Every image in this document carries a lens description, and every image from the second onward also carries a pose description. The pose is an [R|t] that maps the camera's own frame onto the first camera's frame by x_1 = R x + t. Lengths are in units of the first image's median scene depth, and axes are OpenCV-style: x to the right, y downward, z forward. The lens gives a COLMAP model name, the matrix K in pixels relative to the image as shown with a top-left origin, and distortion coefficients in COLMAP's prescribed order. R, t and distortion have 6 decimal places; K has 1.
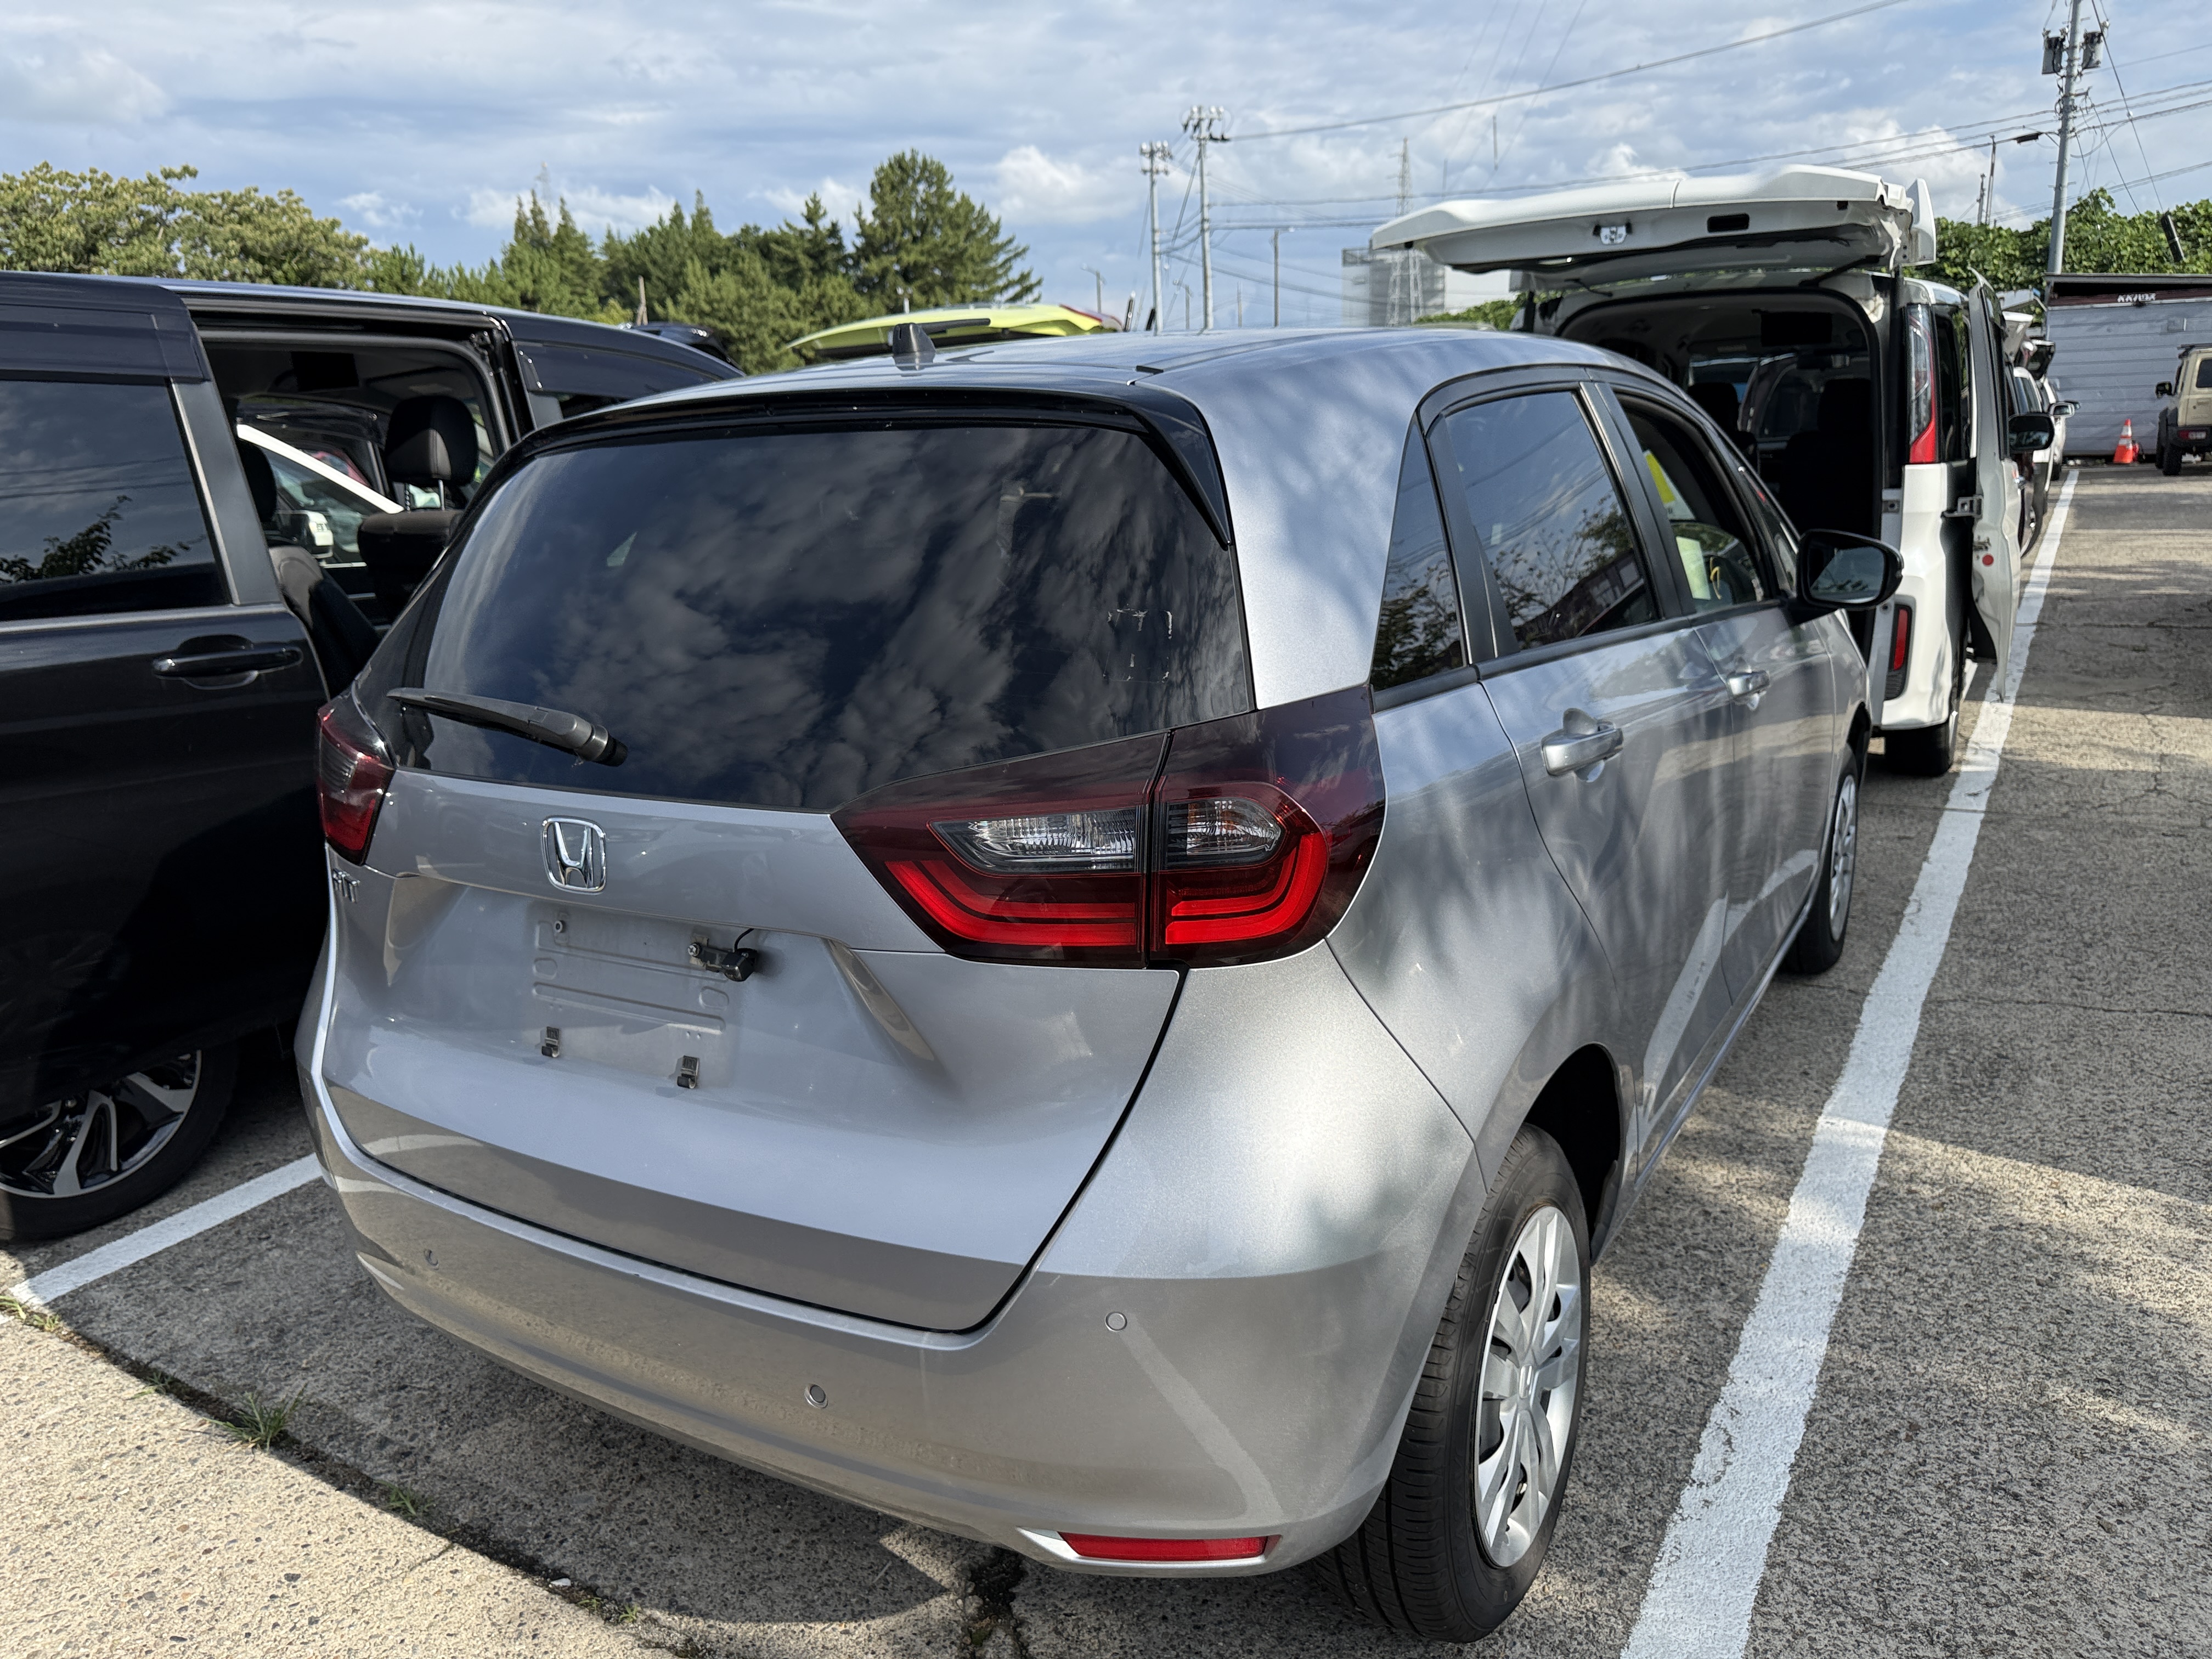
lens RADIAL K [[1636.9, 0, 1085.5], [0, 1636.9, 826.3], [0, 0, 1]] dist [0.096604, -0.072705]
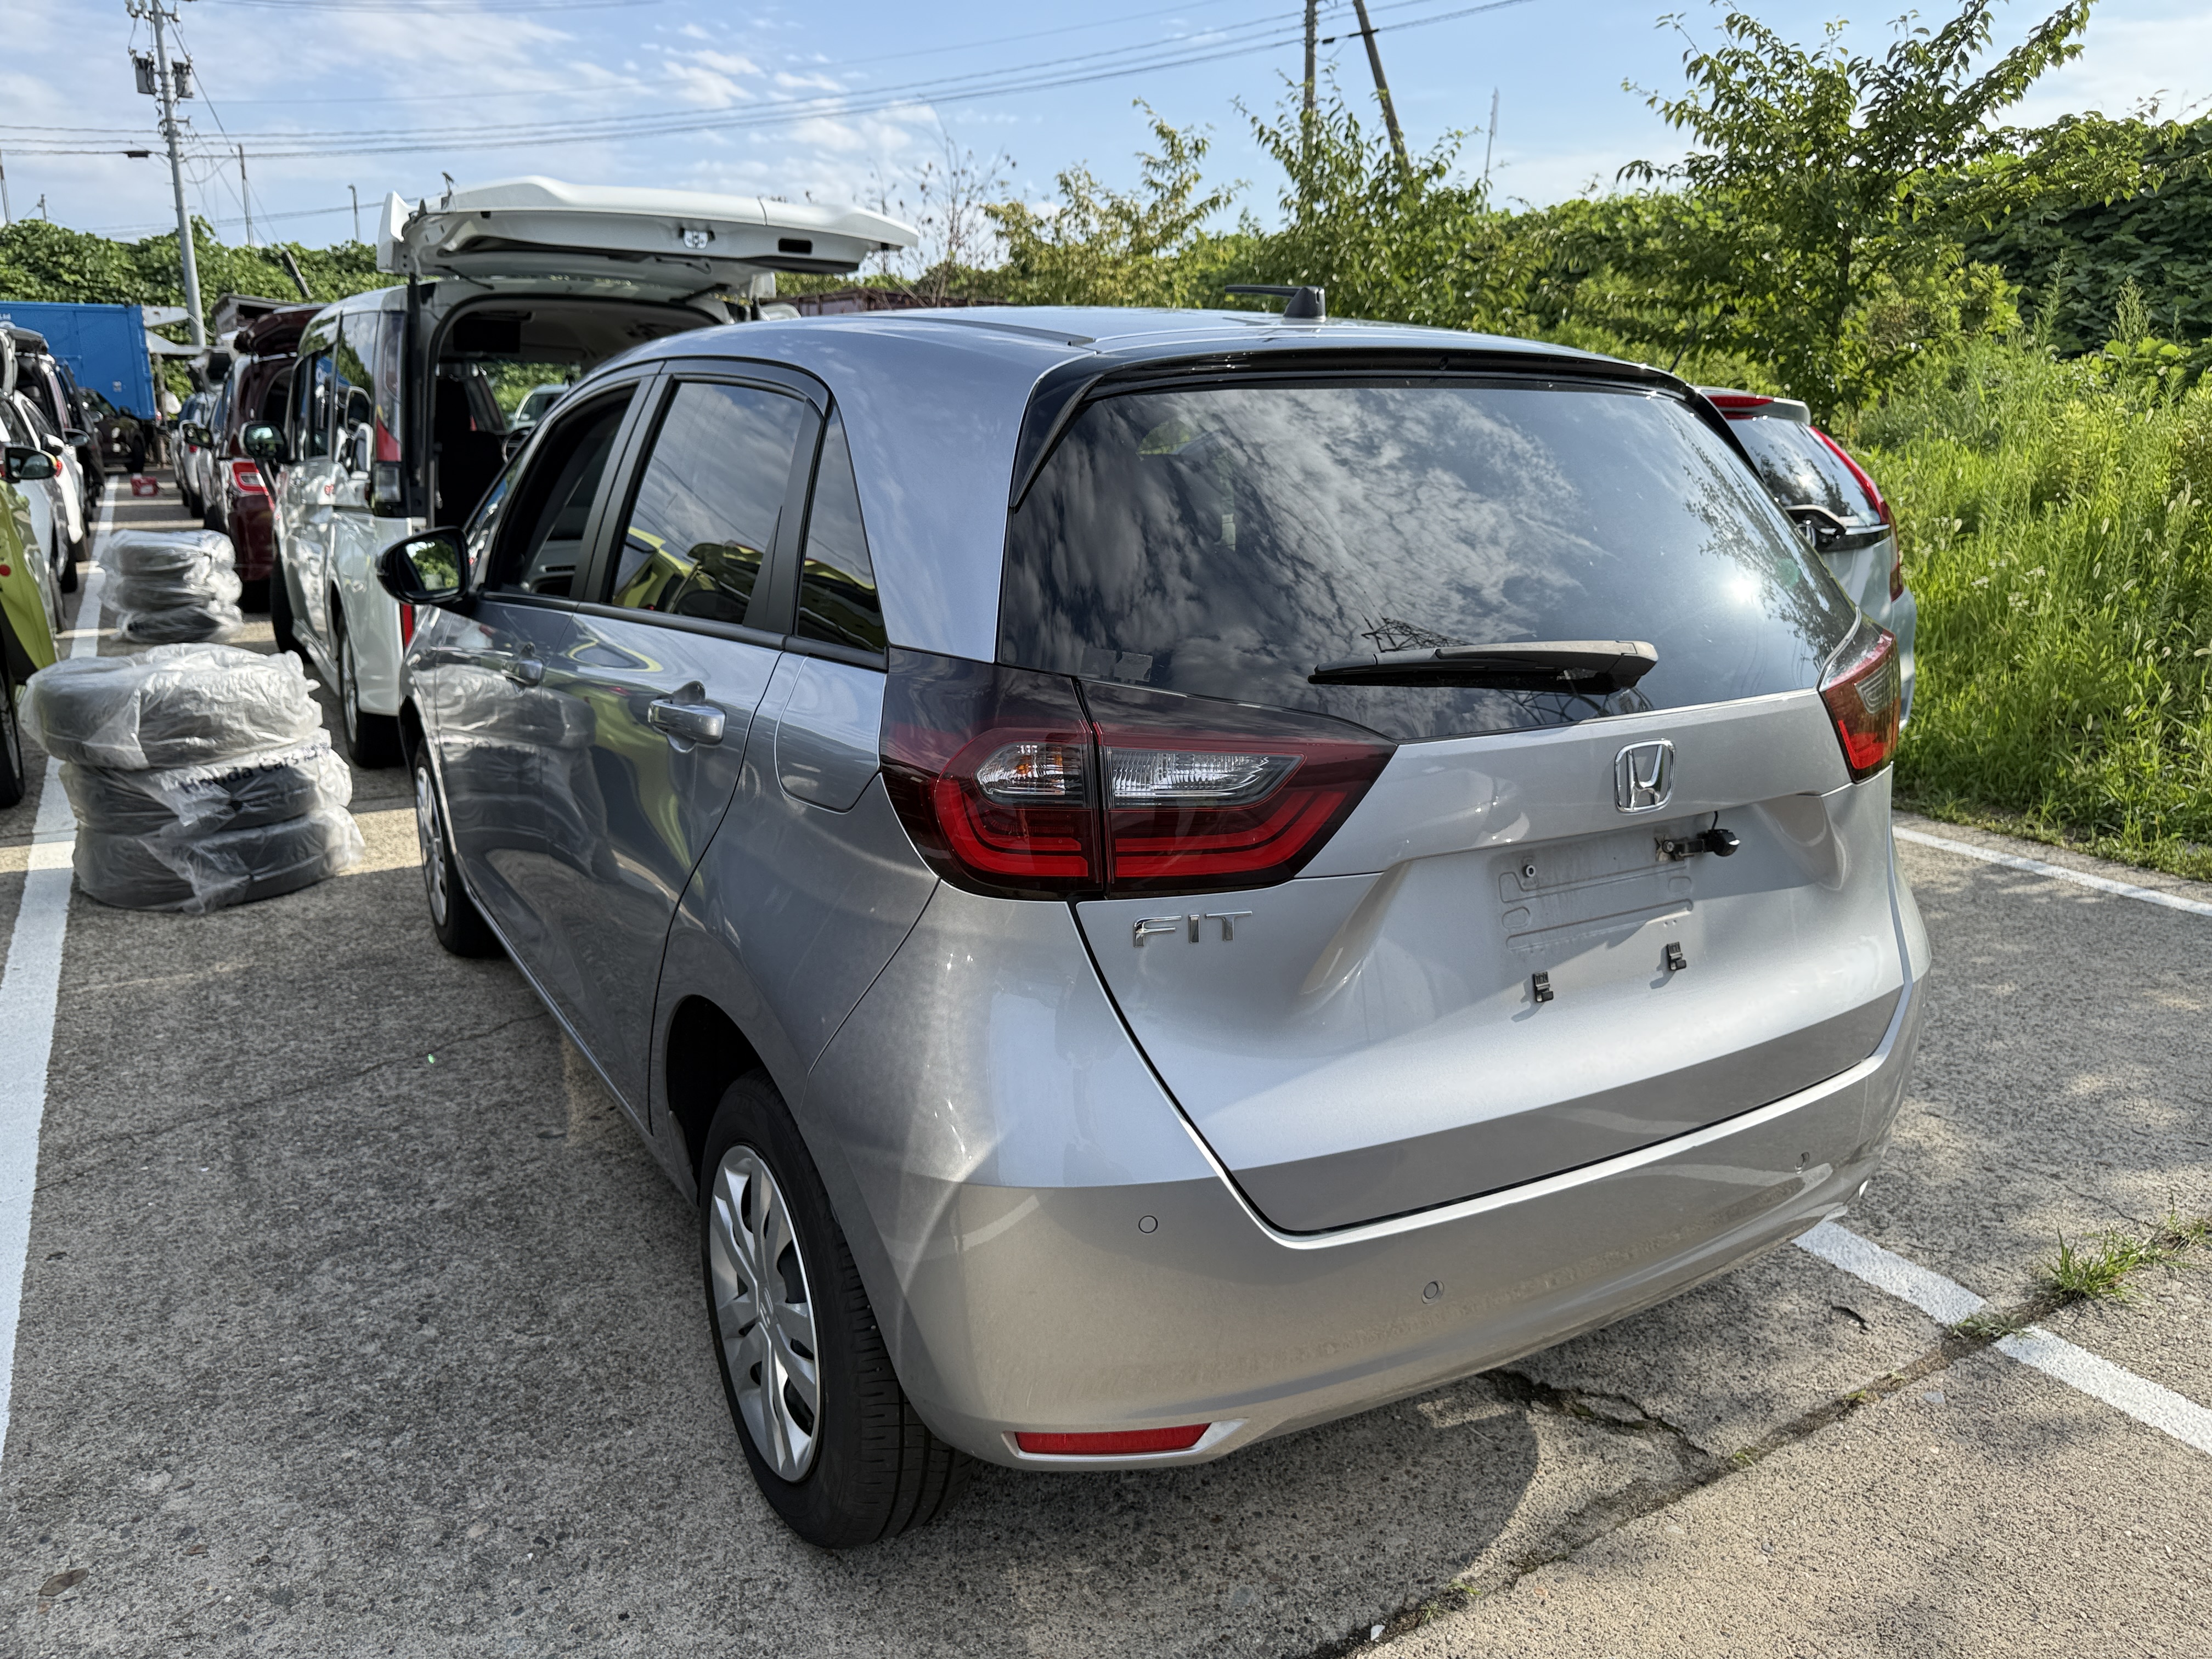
lens RADIAL K [[1636.9, 0, 1085.5], [0, 1636.9, 826.3], [0, 0, 1]] dist [0.096604, -0.072705]
pose [[0.446442, -0.181969, 0.876115, -0.145816], [0.193242, 0.975606, 0.104162, -0.013875], [-0.873697, 0.122800, 0.470715, 0.086229]]
